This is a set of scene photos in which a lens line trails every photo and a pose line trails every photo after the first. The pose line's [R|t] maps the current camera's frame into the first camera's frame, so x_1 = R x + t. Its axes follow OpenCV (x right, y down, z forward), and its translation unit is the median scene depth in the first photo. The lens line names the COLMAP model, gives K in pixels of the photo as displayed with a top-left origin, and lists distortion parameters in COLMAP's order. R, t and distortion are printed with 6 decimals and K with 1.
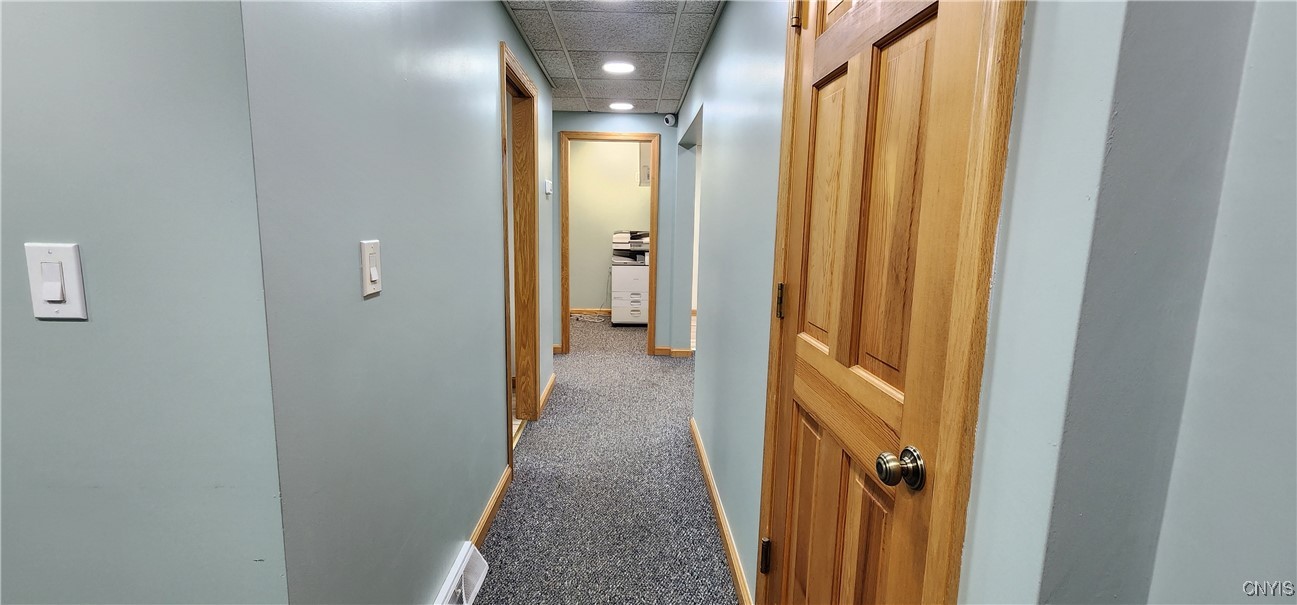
lens RADIAL K [[535.3, 0, 648.3], [0, 535.3, 298.9], [0, 0, 1]] dist [0.012495, -0.000109]
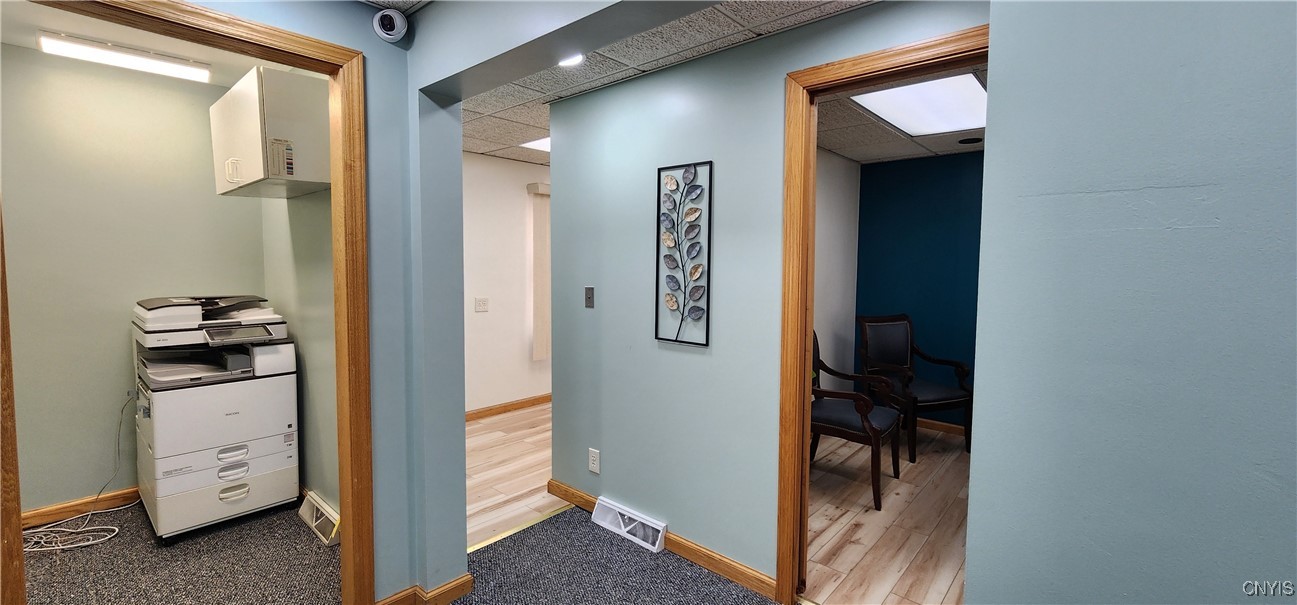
lens RADIAL K [[535.3, 0, 644.7], [0, 535.3, 302.7], [0, 0, 1]] dist [0.012495, -0.000109]
pose [[0.688571, -0.060682, 0.722626, -0.099555], [0.111256, 0.993535, -0.022581, -0.077176], [-0.716584, 0.095945, 0.690871, 0.466401]]
